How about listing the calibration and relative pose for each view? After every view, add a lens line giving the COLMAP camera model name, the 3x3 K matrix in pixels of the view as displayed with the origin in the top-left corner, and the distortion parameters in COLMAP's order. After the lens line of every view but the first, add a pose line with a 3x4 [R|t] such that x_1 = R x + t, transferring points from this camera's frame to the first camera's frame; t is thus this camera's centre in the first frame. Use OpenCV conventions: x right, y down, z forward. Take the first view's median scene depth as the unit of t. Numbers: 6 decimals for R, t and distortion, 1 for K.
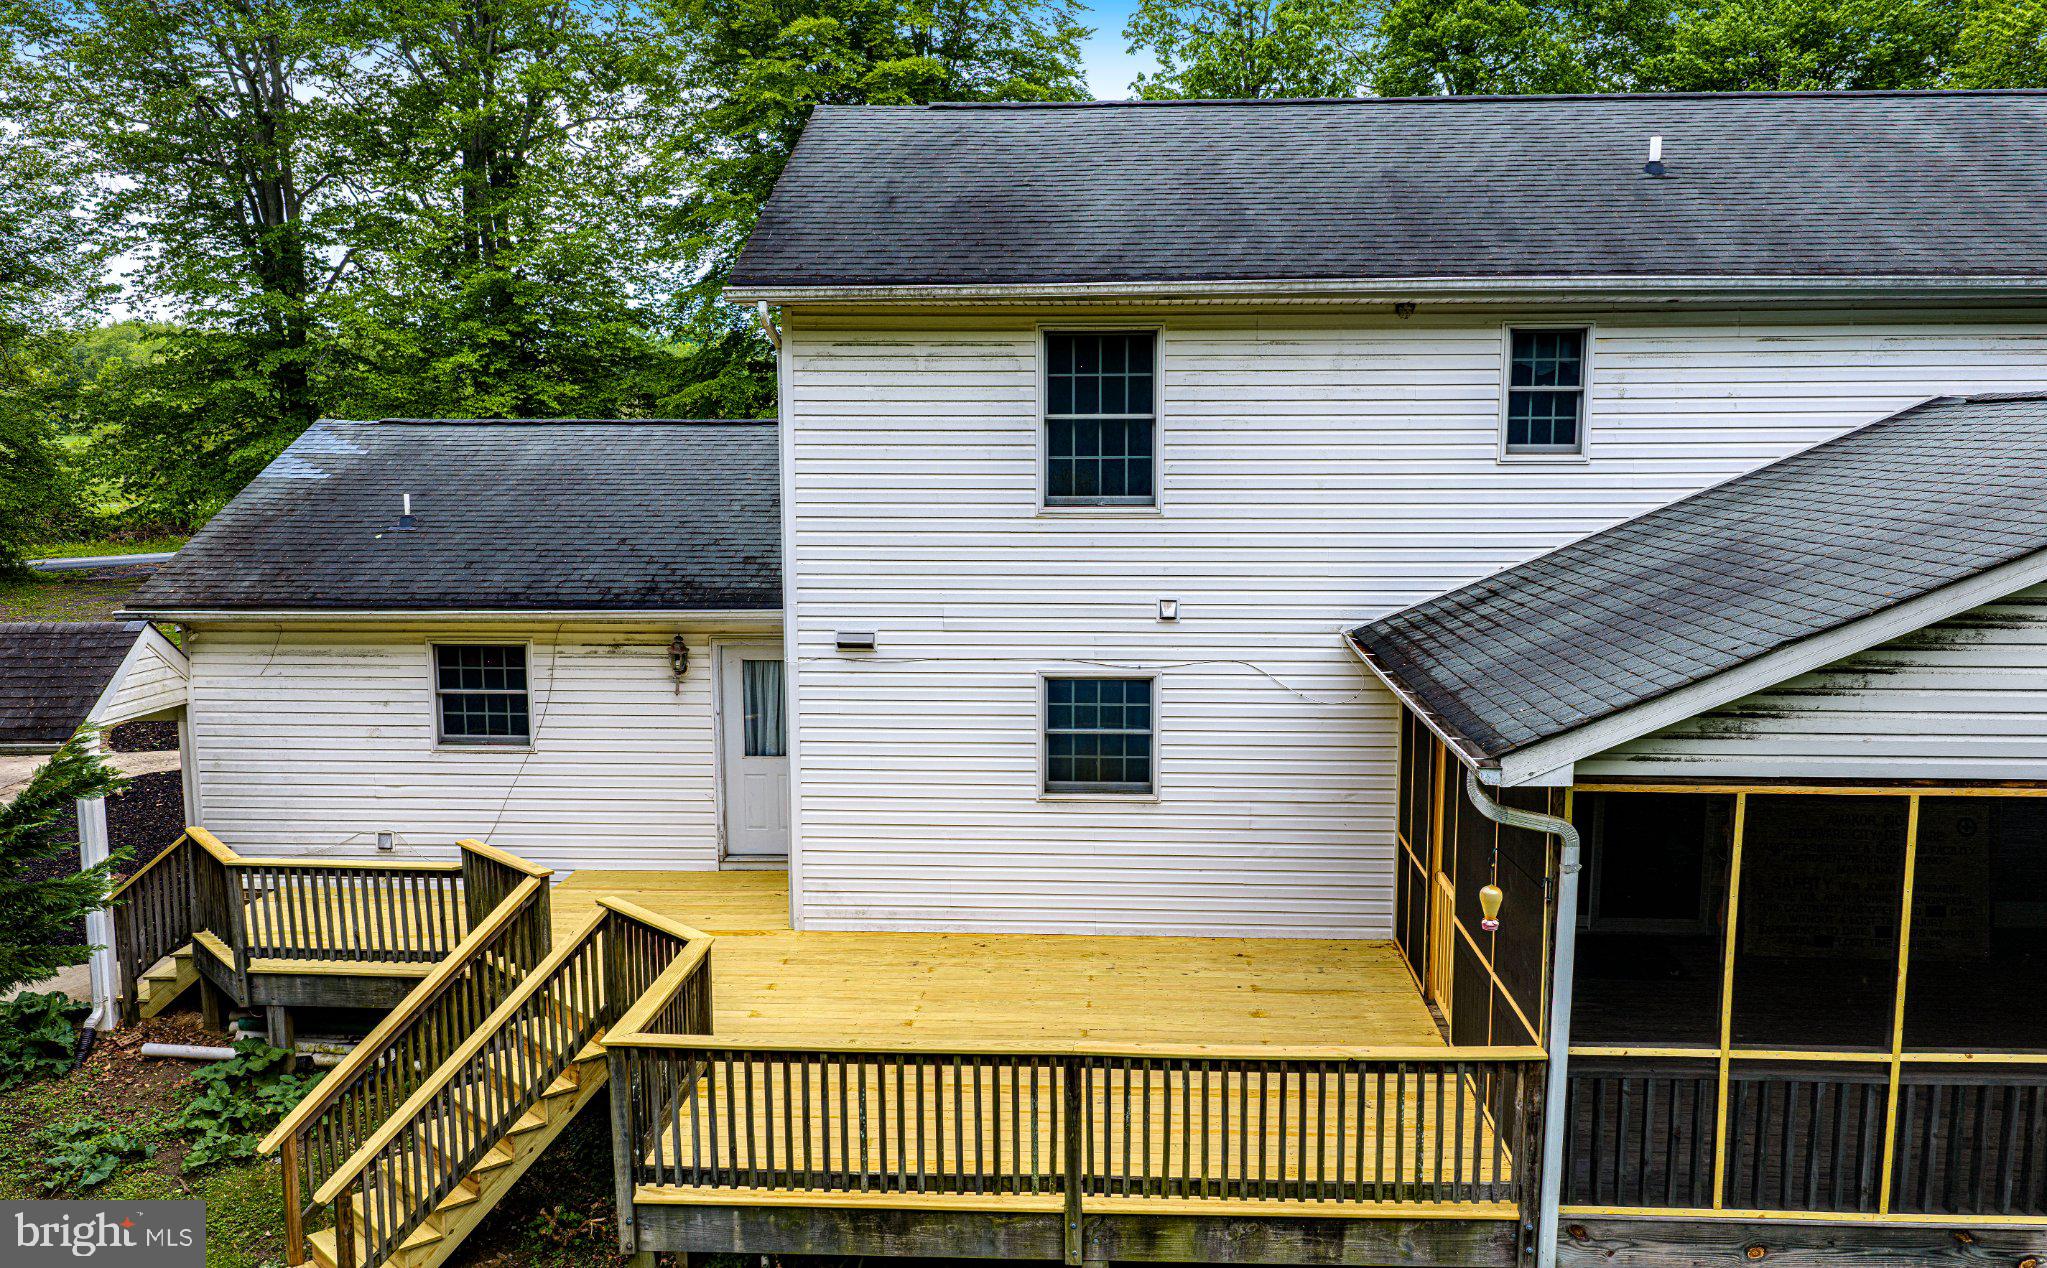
lens RADIAL K [[1713.4, 0, 1025.2], [0, 1713.4, 690.8], [0, 0, 1]] dist [0.013056, -0.013103]
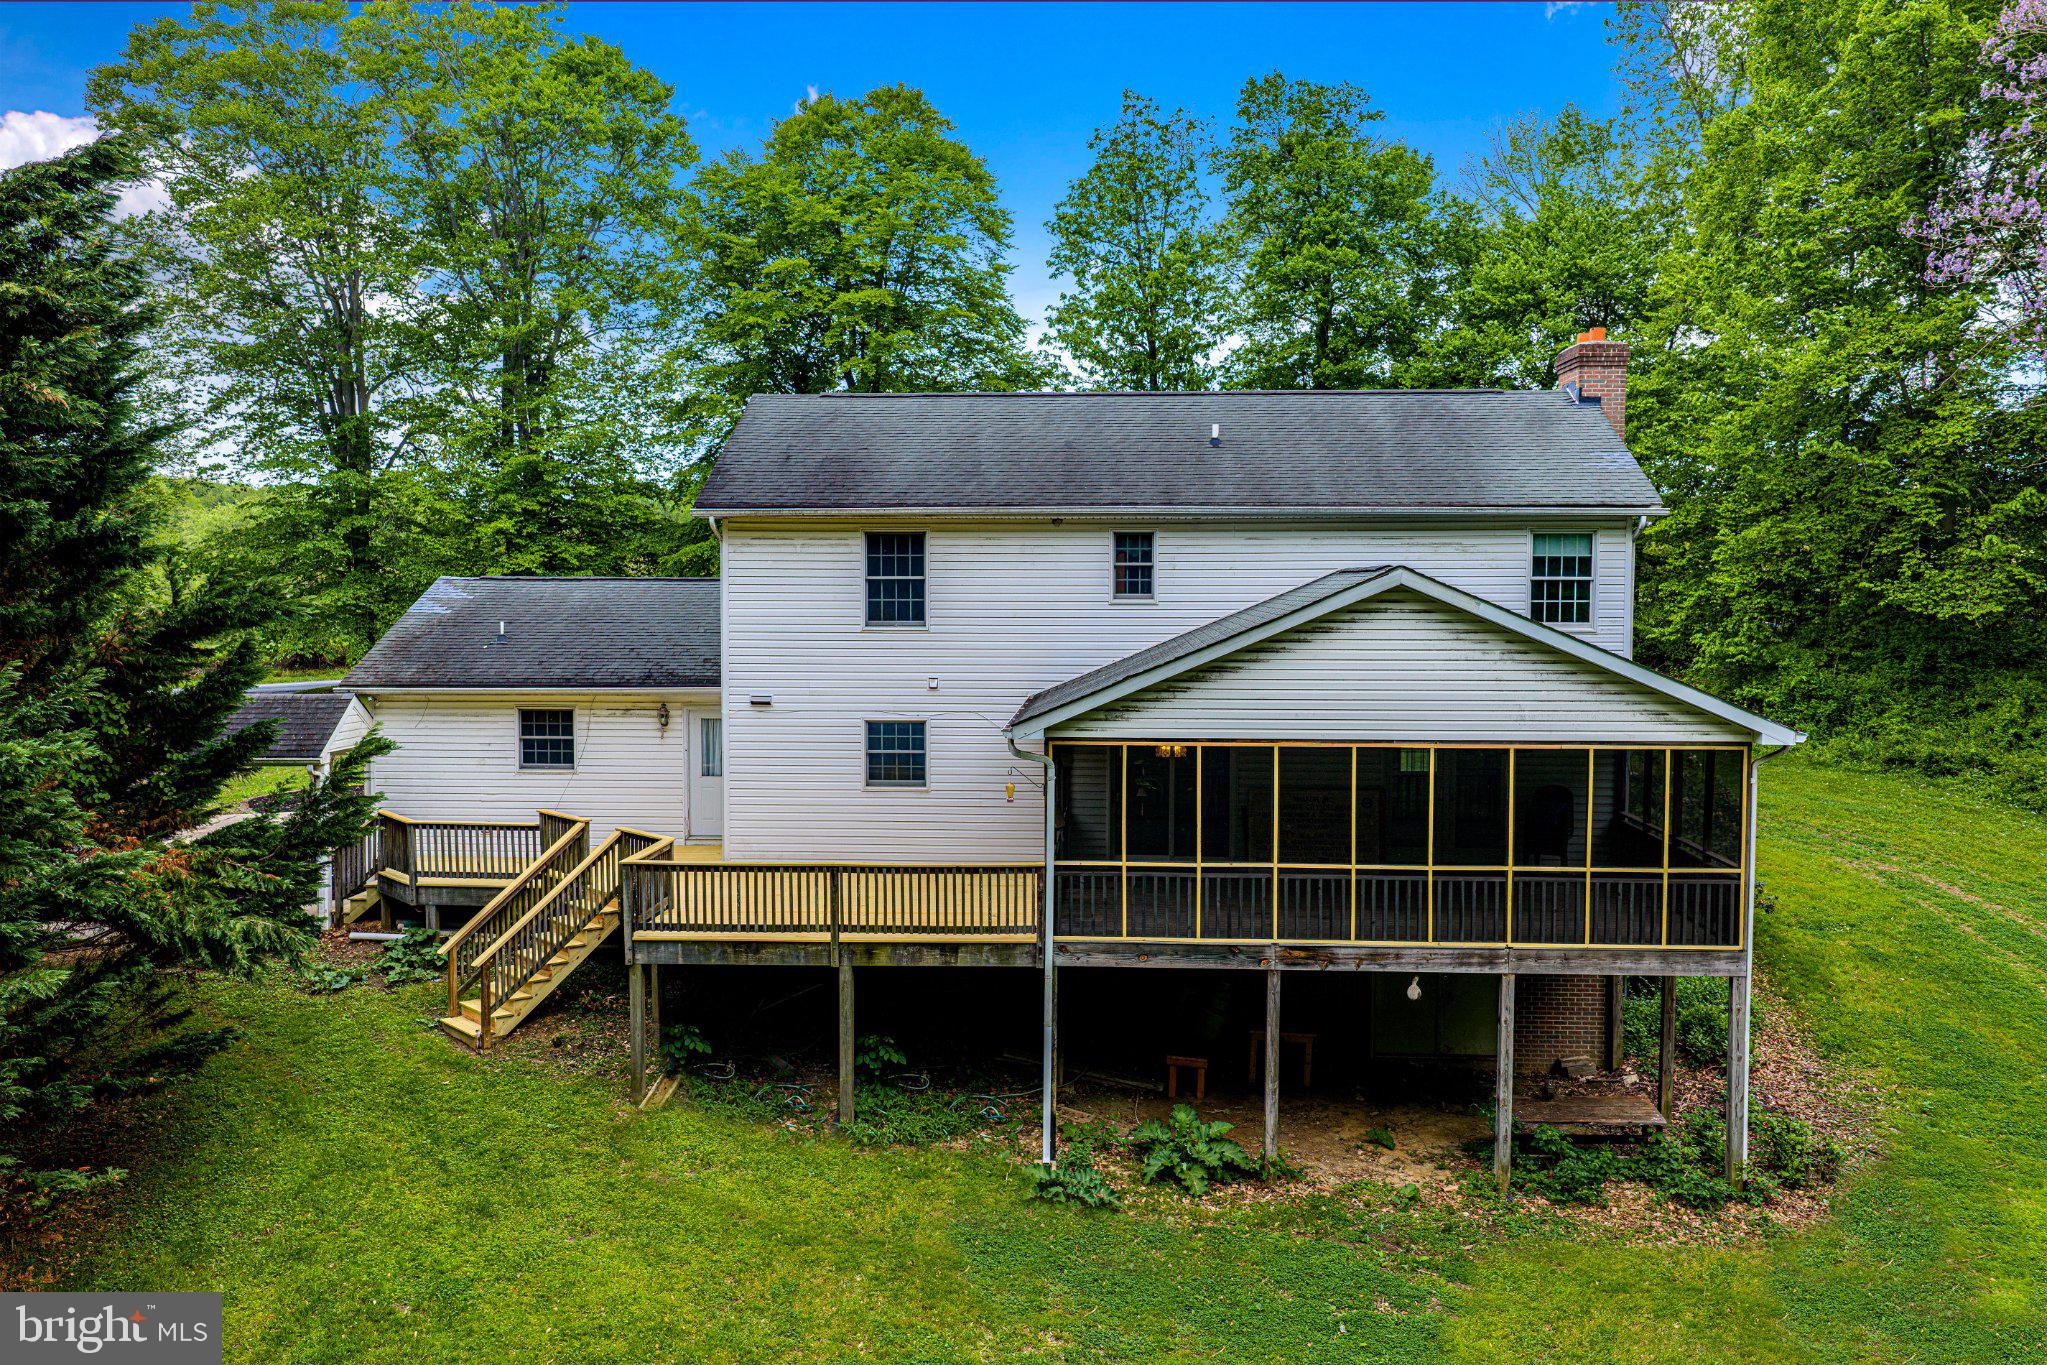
lens RADIAL K [[1689.1, 0, 1022.8], [0, 1689.1, 686.0], [0, 0, 1]] dist [0.016580, -0.027503]
pose [[0.999994, 0.003250, 0.001445, 0.169802], [-0.003107, 0.995972, -0.089611, 0.111135], [-0.001730, 0.089606, 0.995976, -0.753161]]
